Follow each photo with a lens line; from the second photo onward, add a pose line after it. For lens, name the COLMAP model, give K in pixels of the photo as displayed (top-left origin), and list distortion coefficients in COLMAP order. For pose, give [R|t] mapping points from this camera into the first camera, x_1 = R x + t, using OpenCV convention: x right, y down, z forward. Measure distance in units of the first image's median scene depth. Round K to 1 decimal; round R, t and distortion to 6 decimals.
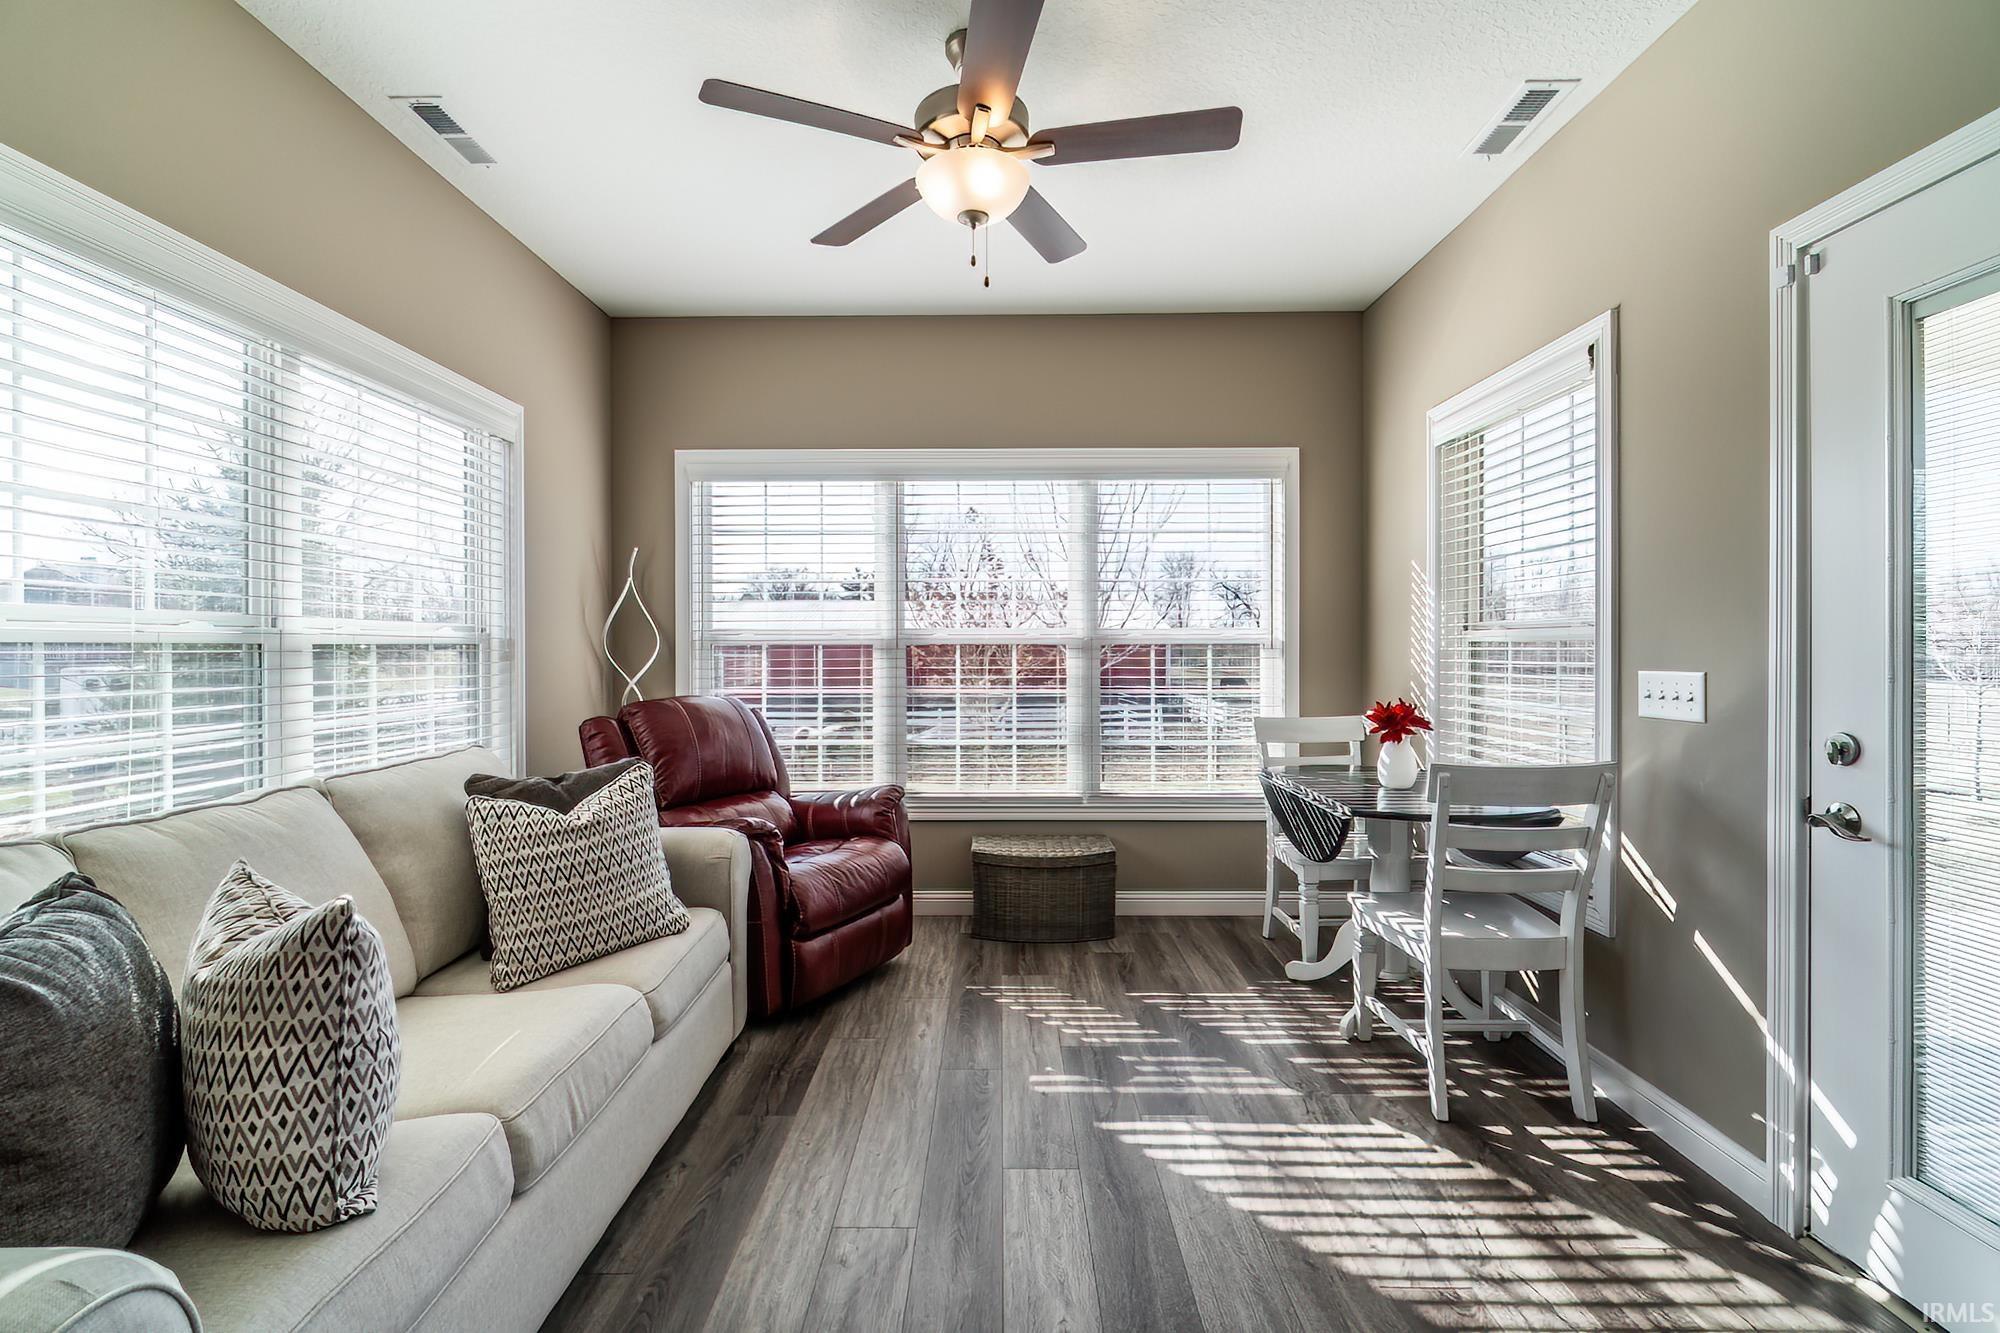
lens RADIAL K [[873.3, 0, 990.5], [0, 873.3, 653.1], [0, 0, 1]] dist [-0.002251, -0.000322]
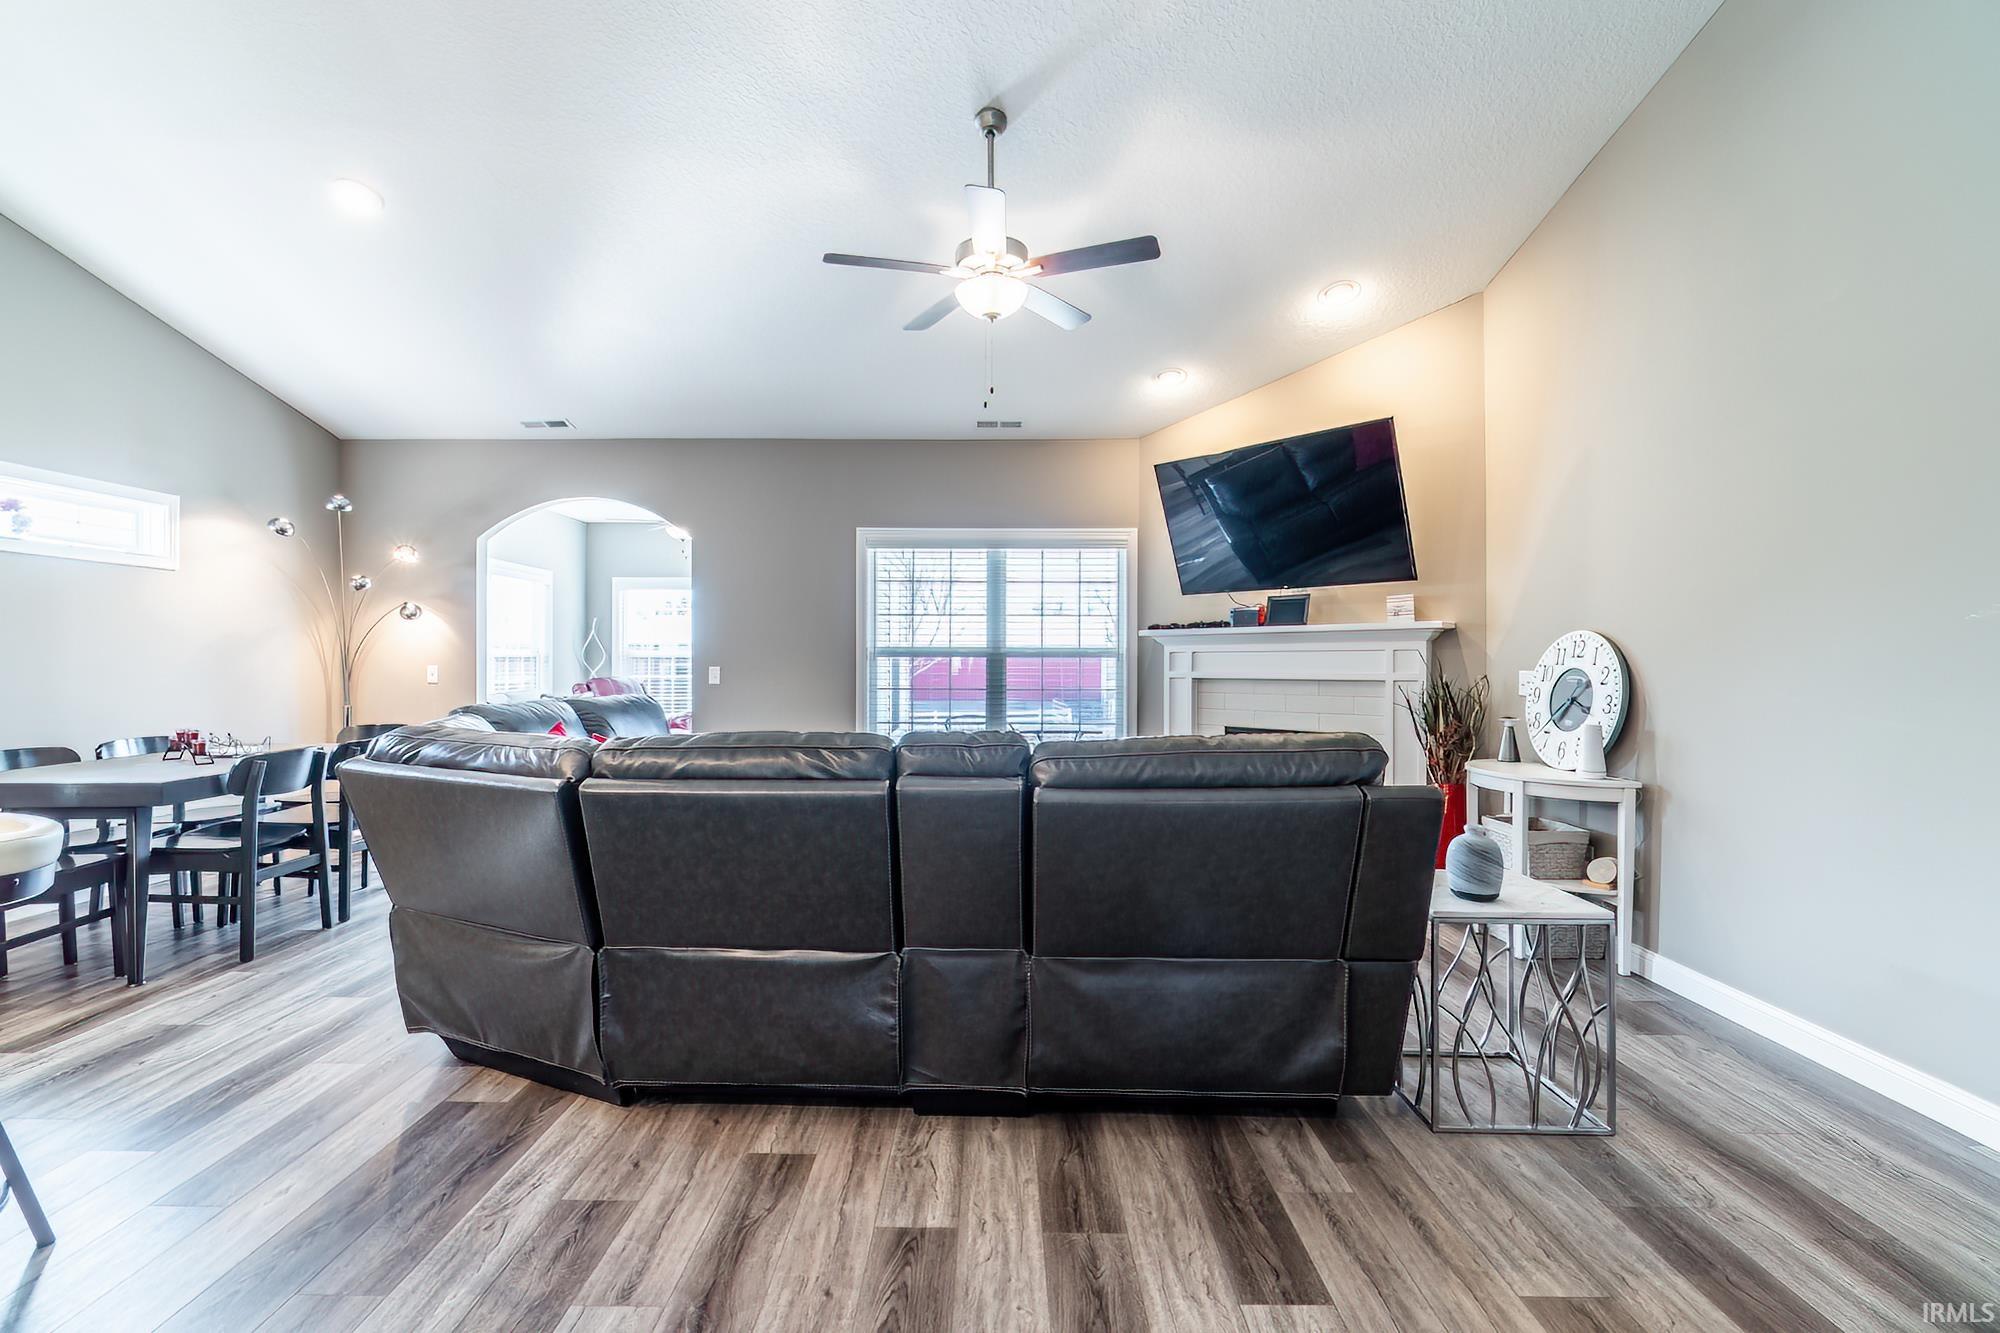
lens RADIAL K [[873.3, 0, 990.5], [0, 873.3, 653.1], [0, 0, 1]] dist [-0.002251, -0.000322]
pose [[0.999947, 0.004651, 0.009182, 0.772936], [-0.004562, 0.999943, -0.009619, -0.000202], [-0.009226, 0.009577, 0.999912, -1.660001]]
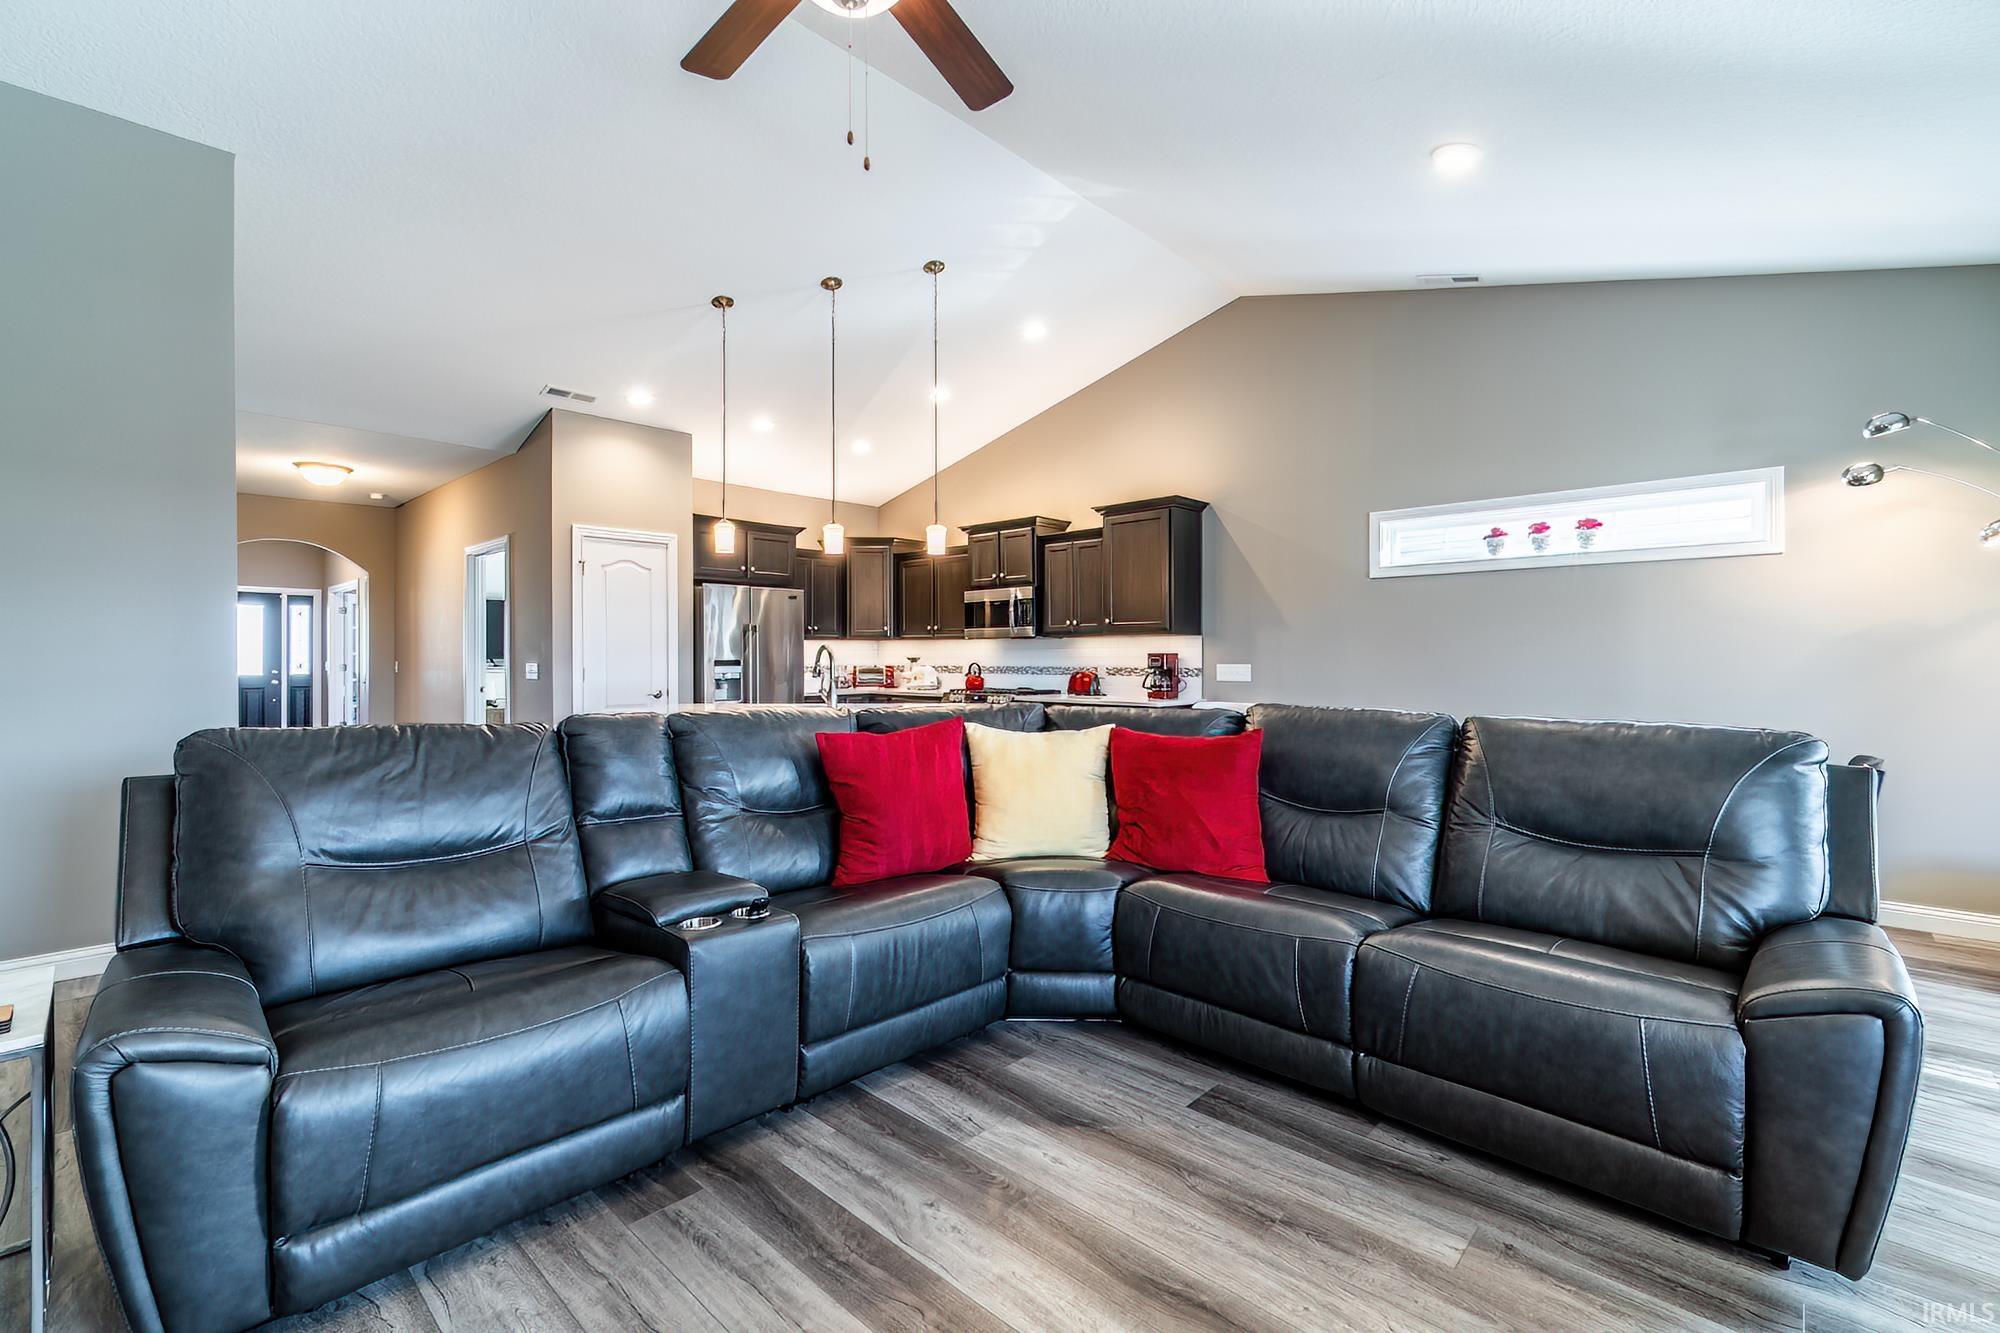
lens RADIAL K [[866.8, 0, 996.6], [0, 866.8, 625.0], [0, 0, 1]] dist [-0.003333, -0.000317]
pose [[-0.676285, -0.022281, -0.736303, 1.082418], [0.000985, 0.999514, -0.031151, -0.005366], [0.736640, -0.021793, -0.675934, -0.251053]]
